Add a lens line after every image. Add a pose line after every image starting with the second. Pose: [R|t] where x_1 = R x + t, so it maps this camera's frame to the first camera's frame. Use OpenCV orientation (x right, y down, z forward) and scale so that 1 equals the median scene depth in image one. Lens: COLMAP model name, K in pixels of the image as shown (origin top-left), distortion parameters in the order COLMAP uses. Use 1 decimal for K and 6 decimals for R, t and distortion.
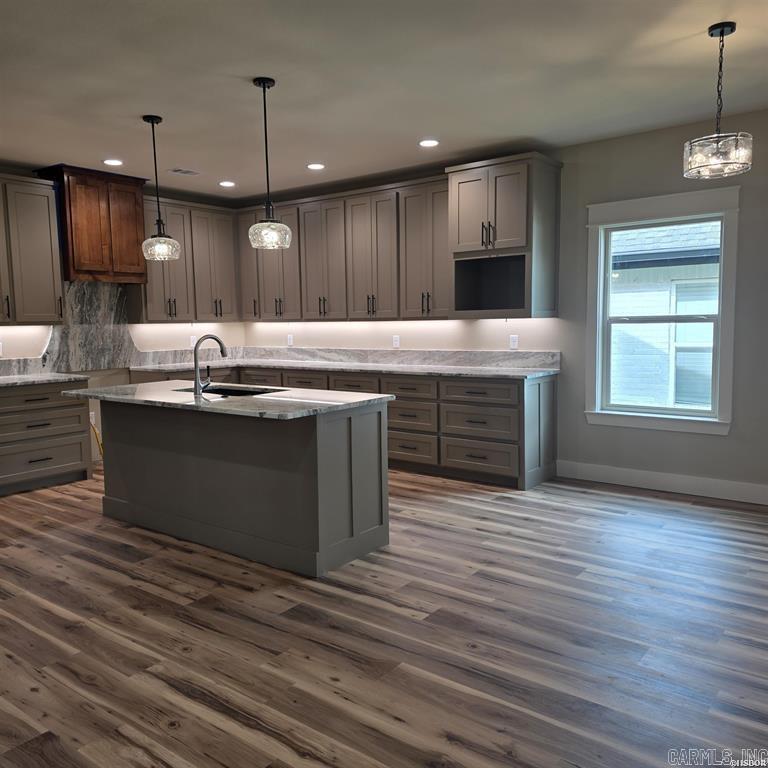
lens RADIAL K [[668.9, 0, 384.6], [0, 668.9, 379.8], [0, 0, 1]] dist [0.175464, -0.254051]
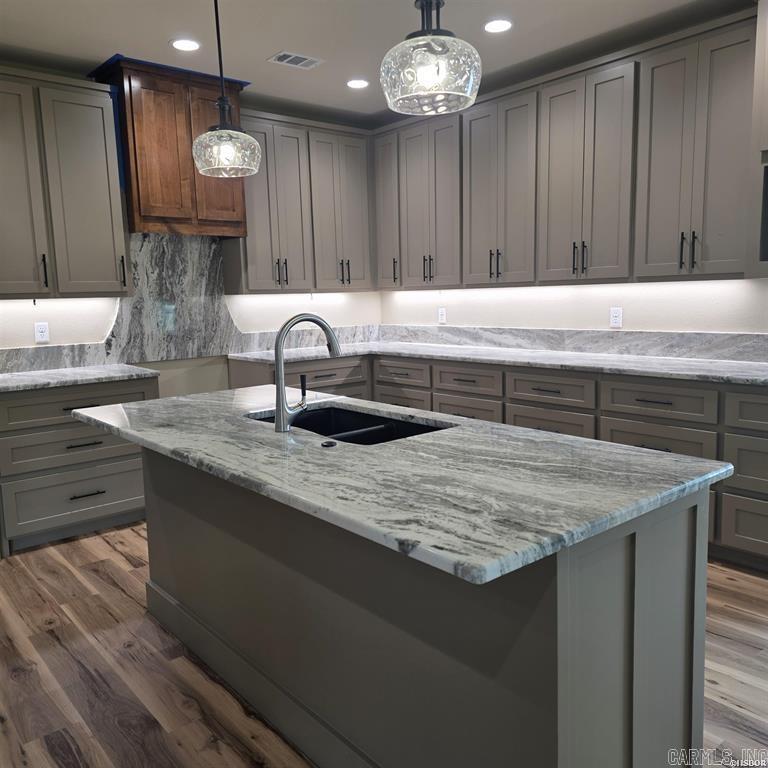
lens RADIAL K [[668.9, 0, 384.6], [0, 668.9, 379.8], [0, 0, 1]] dist [0.175464, -0.254051]
pose [[0.978767, 0.016804, -0.204288, -0.065644], [-0.007789, 0.998963, 0.044851, -0.027285], [0.204830, -0.042307, 0.977883, 0.352420]]
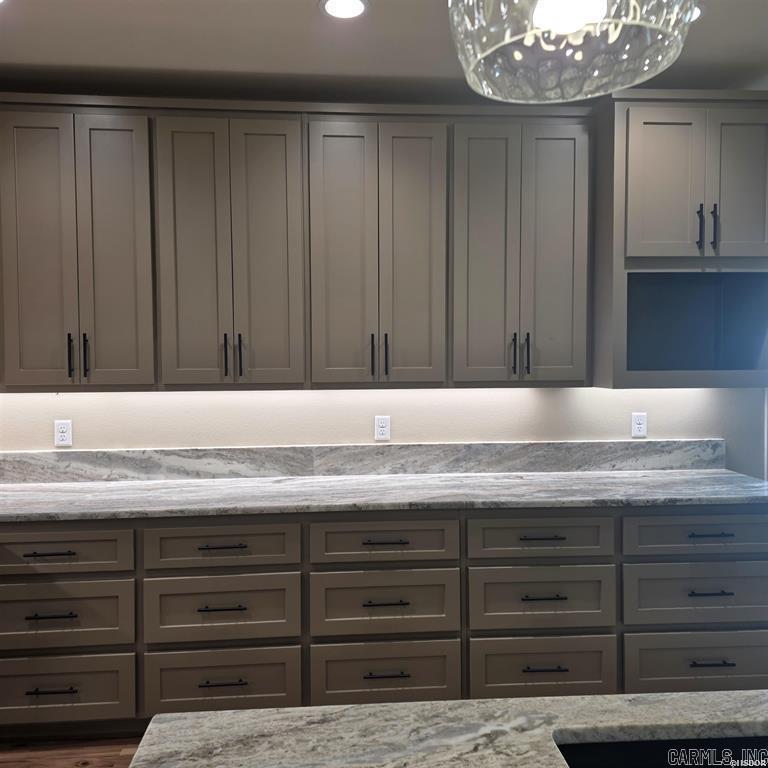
lens RADIAL K [[668.9, 0, 384.6], [0, 668.9, 379.8], [0, 0, 1]] dist [0.175464, -0.254051]
pose [[0.738734, -0.011282, 0.673903, -0.329677], [0.054124, 0.997624, -0.042630, -0.074849], [-0.671821, 0.067967, 0.737589, 0.660127]]
